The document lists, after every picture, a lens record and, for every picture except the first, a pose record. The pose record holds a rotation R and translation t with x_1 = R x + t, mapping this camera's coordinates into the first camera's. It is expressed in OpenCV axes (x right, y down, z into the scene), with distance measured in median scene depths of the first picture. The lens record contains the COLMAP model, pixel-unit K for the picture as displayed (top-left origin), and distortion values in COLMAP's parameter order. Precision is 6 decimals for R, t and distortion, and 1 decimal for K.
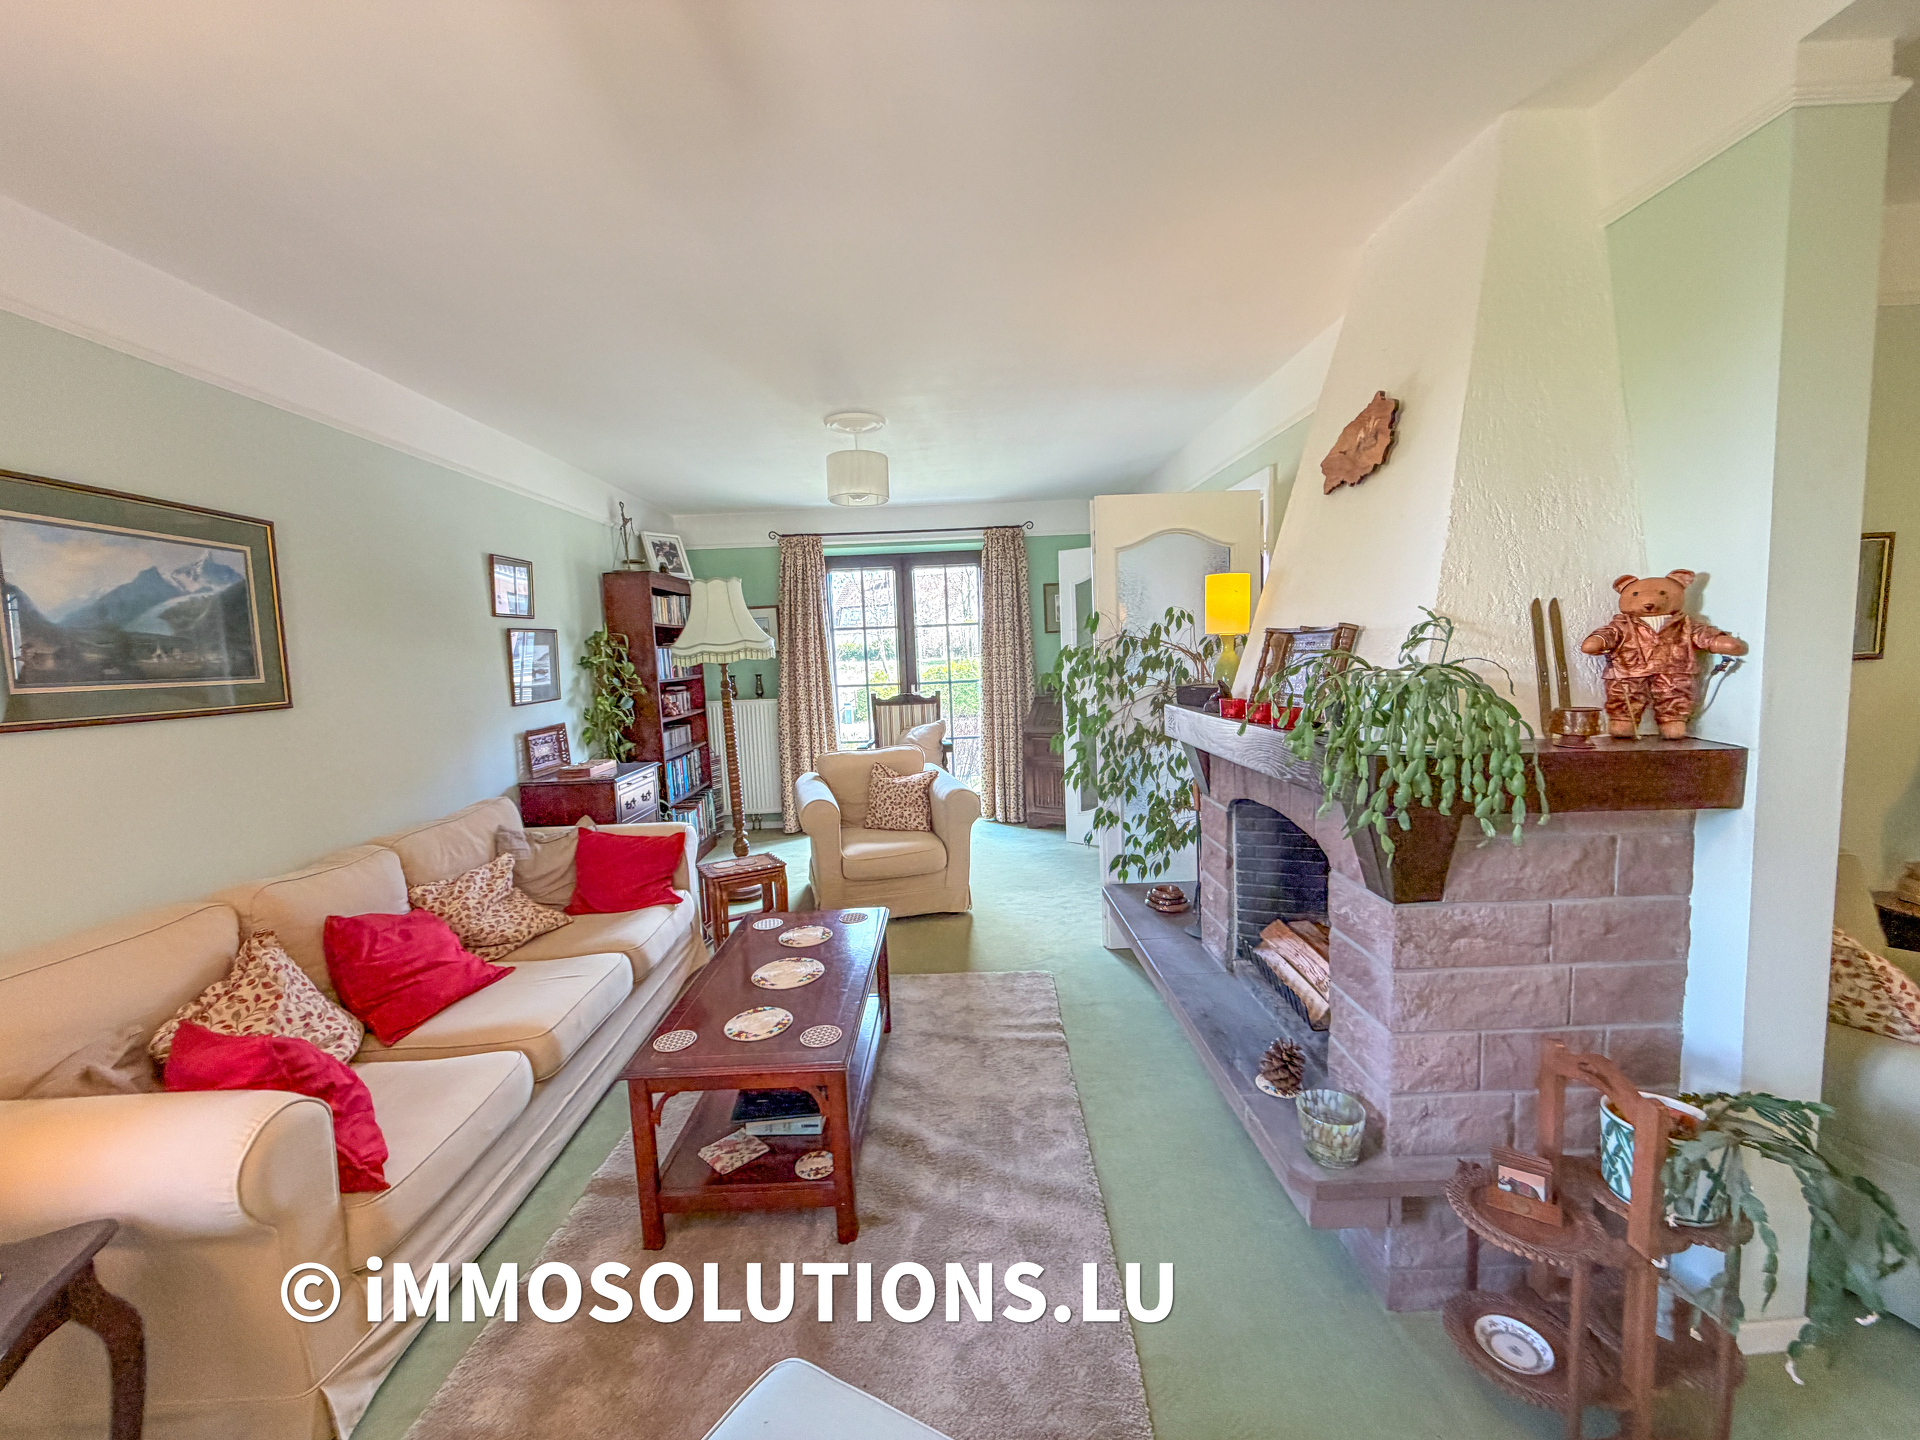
lens RADIAL K [[762.7, 0, 956.7], [0, 762.7, 716.8], [0, 0, 1]] dist [0.000494, 0.000025]
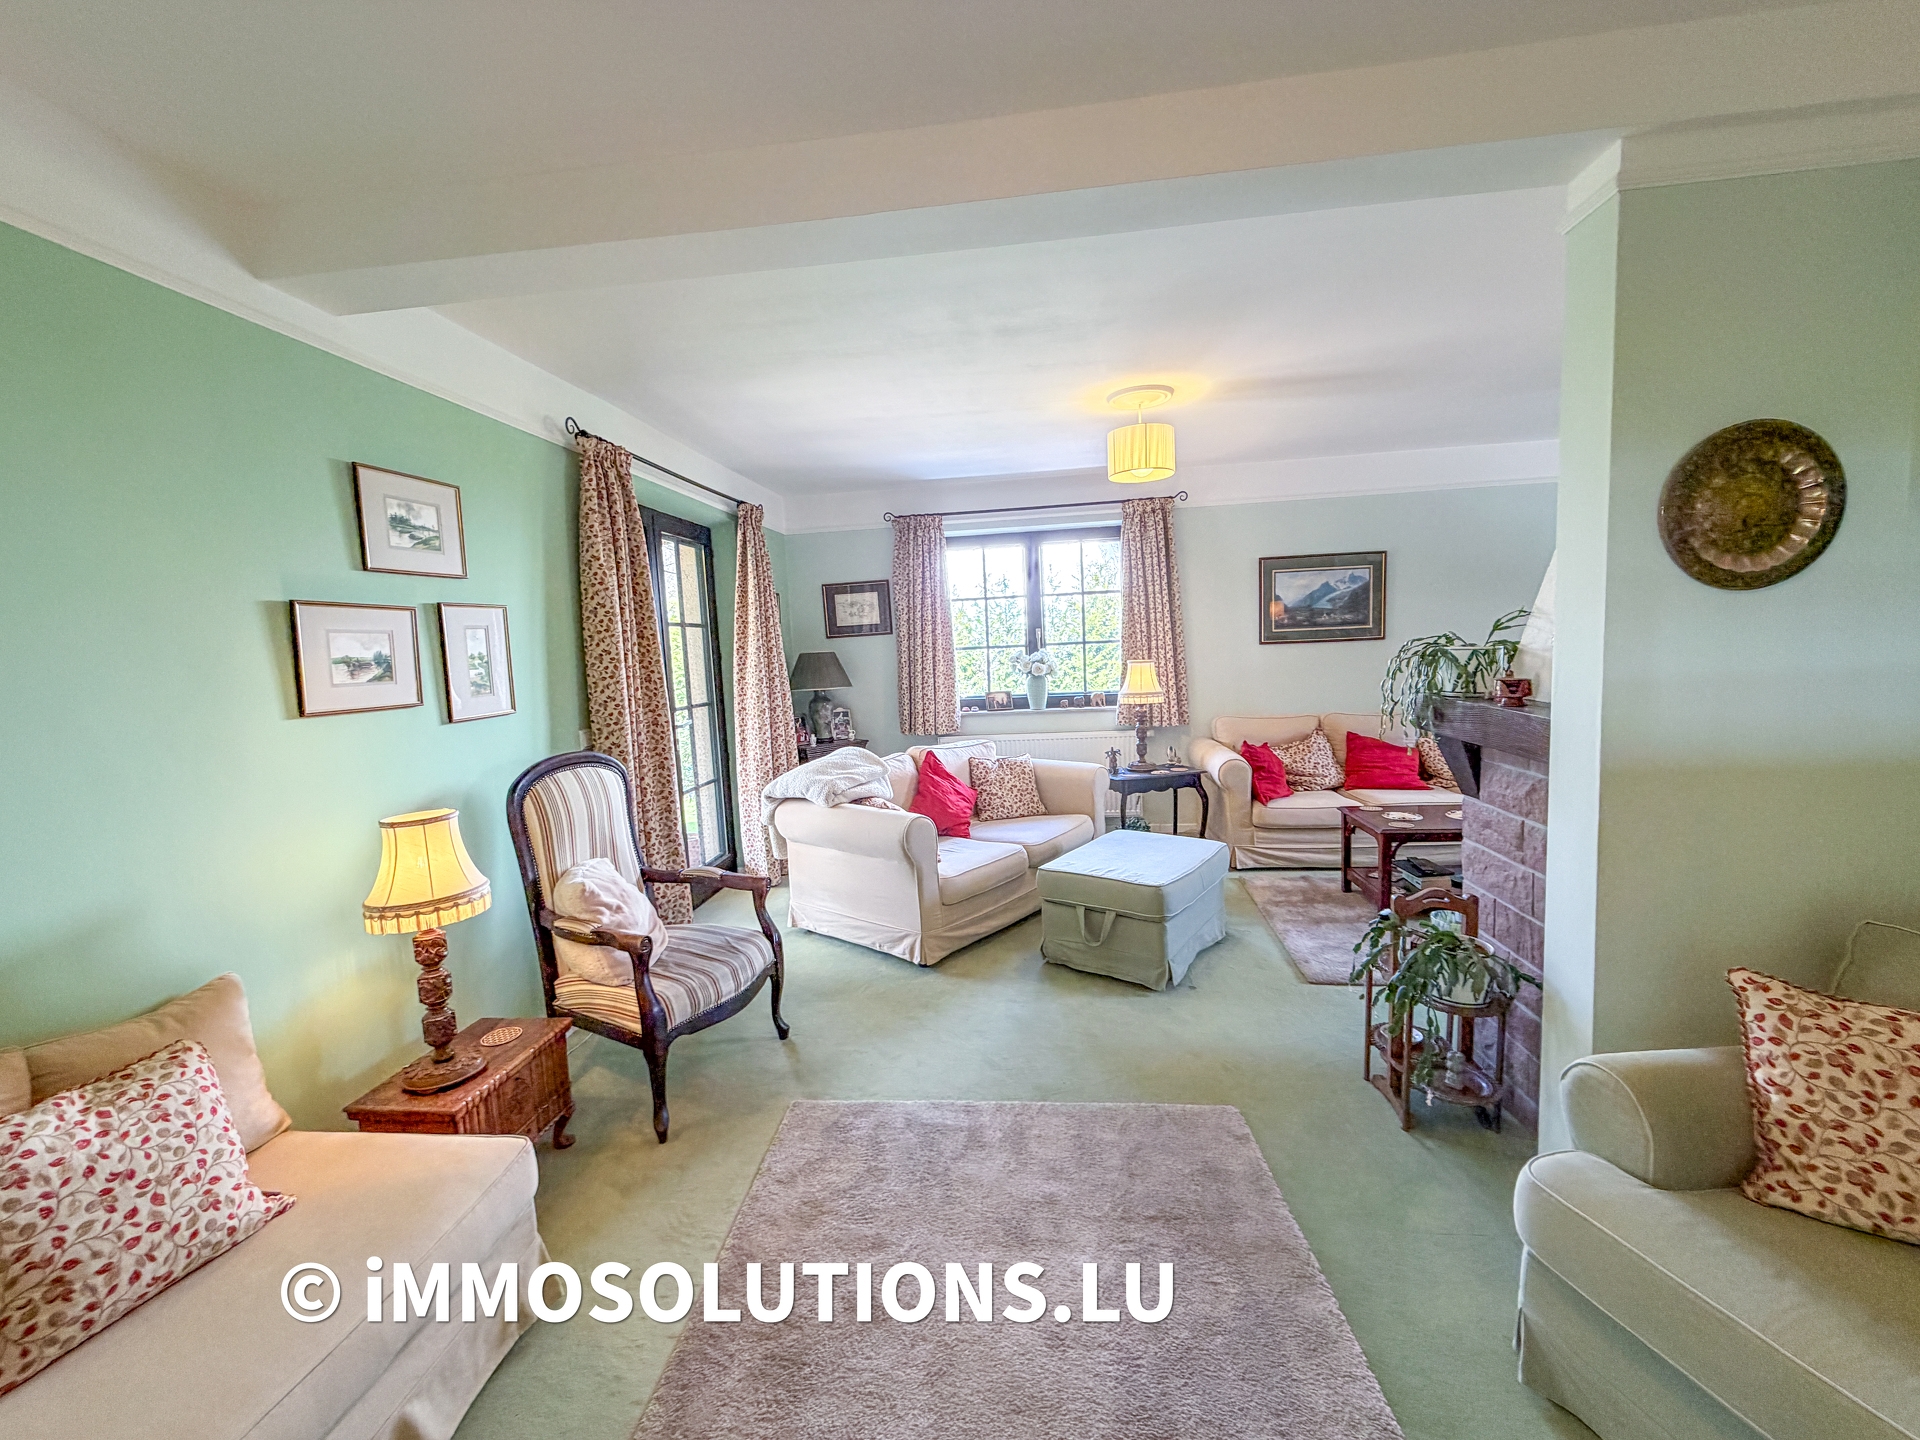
lens RADIAL K [[762.7, 0, 955.5], [0, 762.7, 711.7], [0, 0, 1]] dist [0.000494, 0.000025]
pose [[-0.120301, 0.136772, -0.983271, 1.764505], [-0.042977, 0.988818, 0.142802, -0.082666], [0.991807, 0.059438, -0.113077, 0.094708]]
